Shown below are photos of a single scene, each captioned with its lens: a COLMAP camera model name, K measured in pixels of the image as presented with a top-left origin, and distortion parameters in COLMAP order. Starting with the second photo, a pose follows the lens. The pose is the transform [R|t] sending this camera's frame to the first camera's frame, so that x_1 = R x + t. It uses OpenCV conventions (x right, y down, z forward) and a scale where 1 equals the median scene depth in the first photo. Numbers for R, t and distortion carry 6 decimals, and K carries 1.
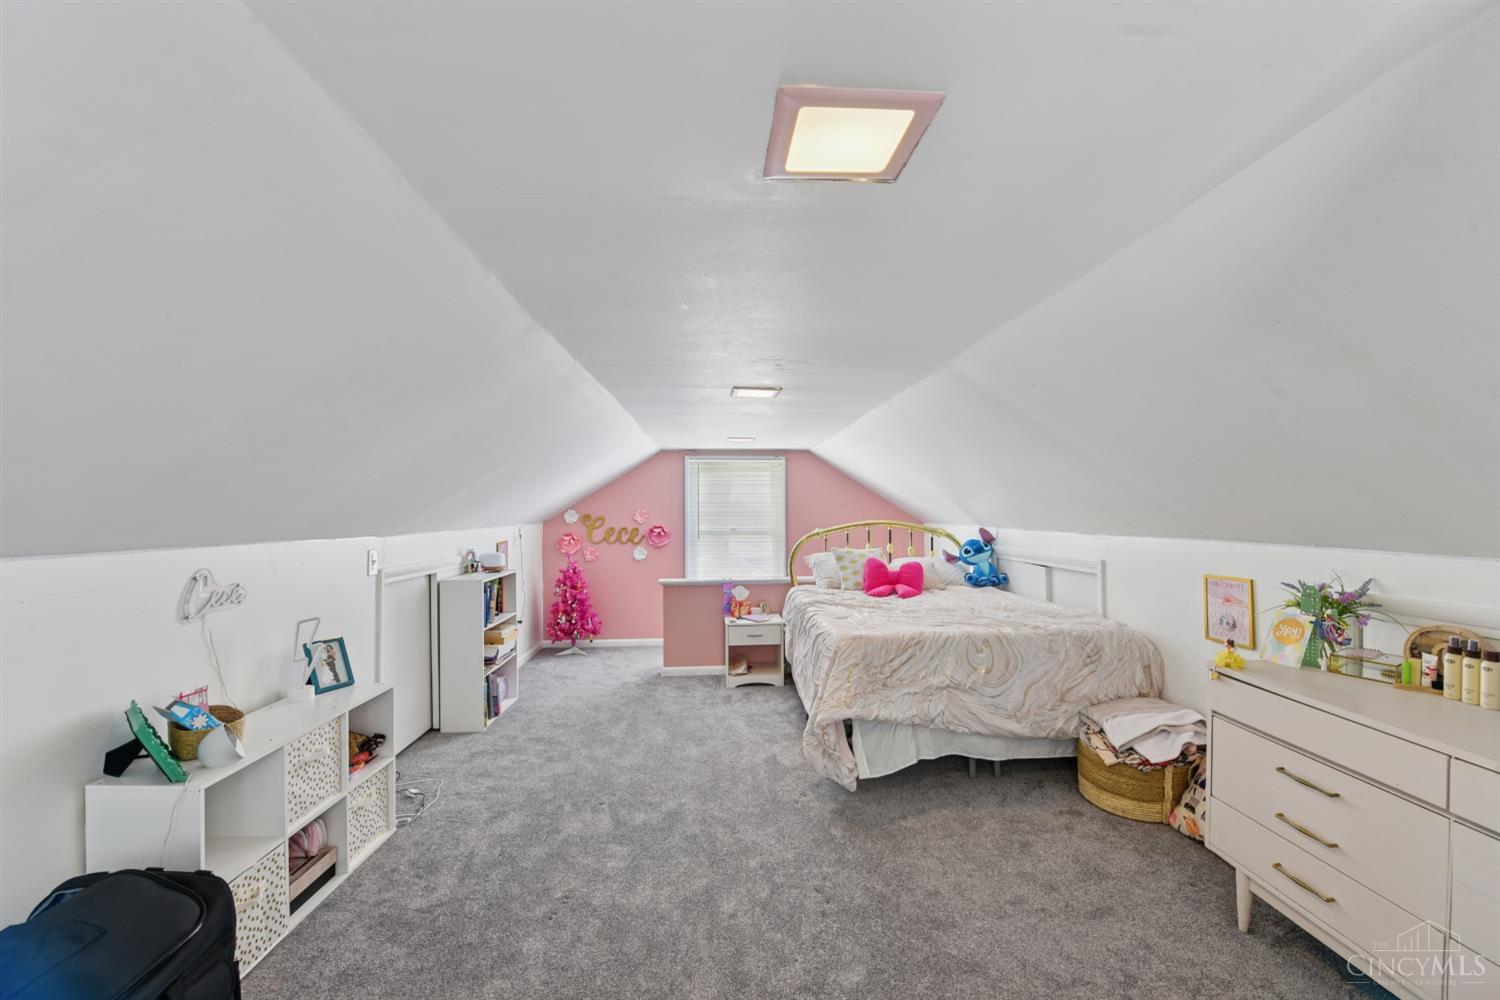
lens RADIAL K [[621.2, 0, 770.1], [0, 621.2, 499.4], [0, 0, 1]] dist [-0.020221, -0.000334]
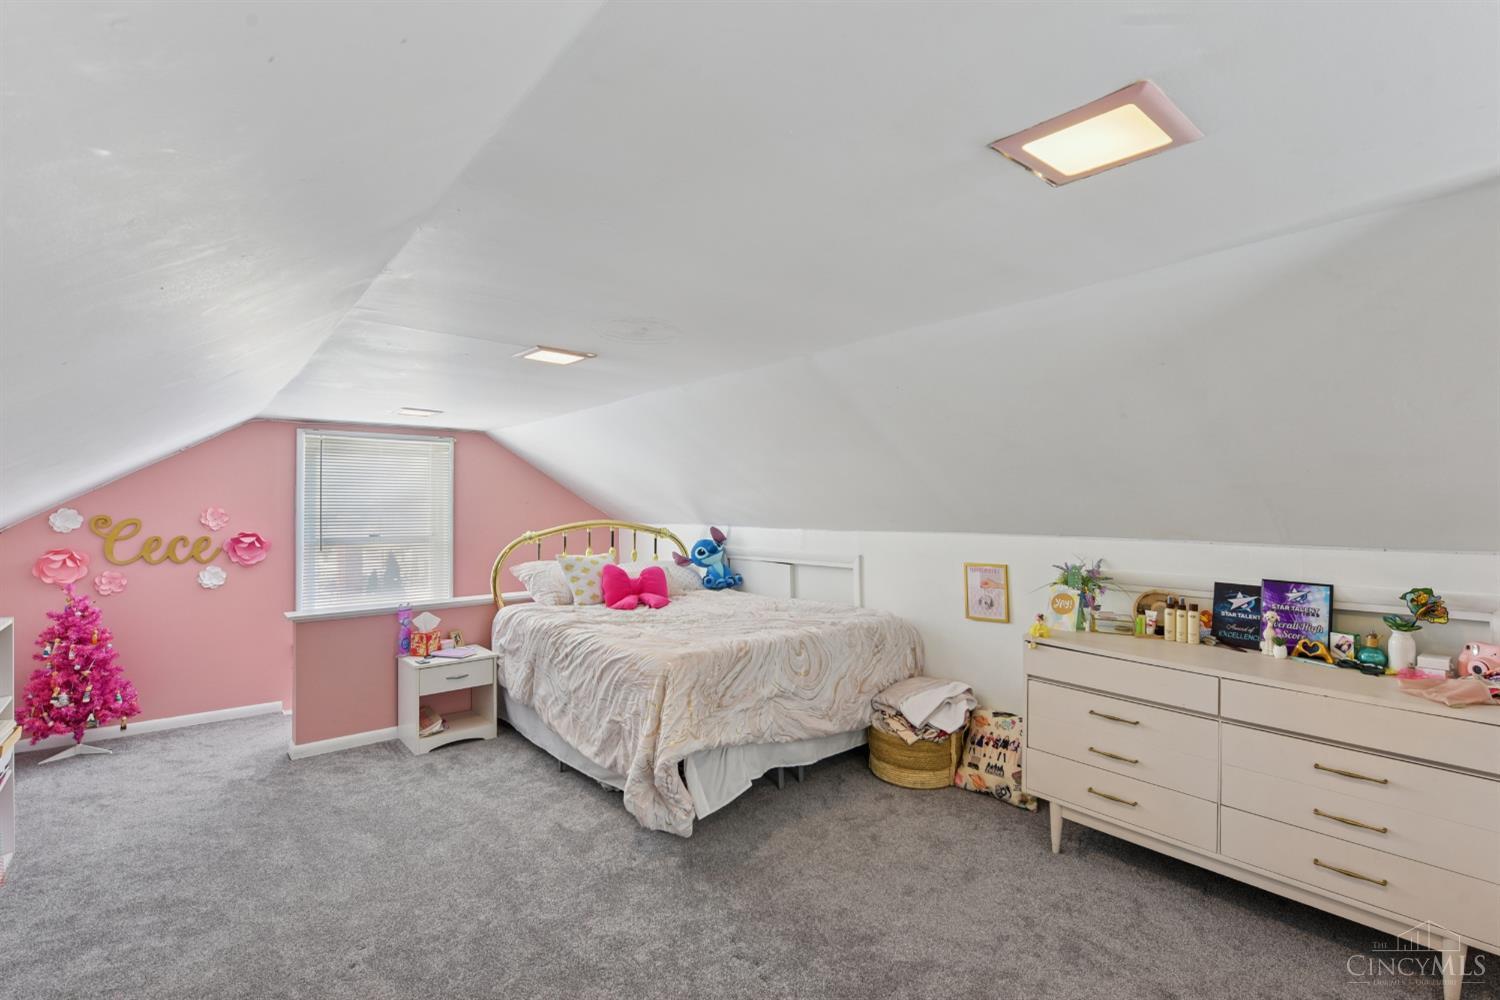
lens RADIAL K [[705.7, 0, 750.0], [0, 705.7, 500.0], [0, 0, 1]] dist [-0.003839, -0.009116]
pose [[0.794538, 0.005719, 0.607187, -0.387353], [-0.008220, 0.999965, 0.001339, 0.005080], [-0.607159, -0.006055, 0.794557, 0.174864]]
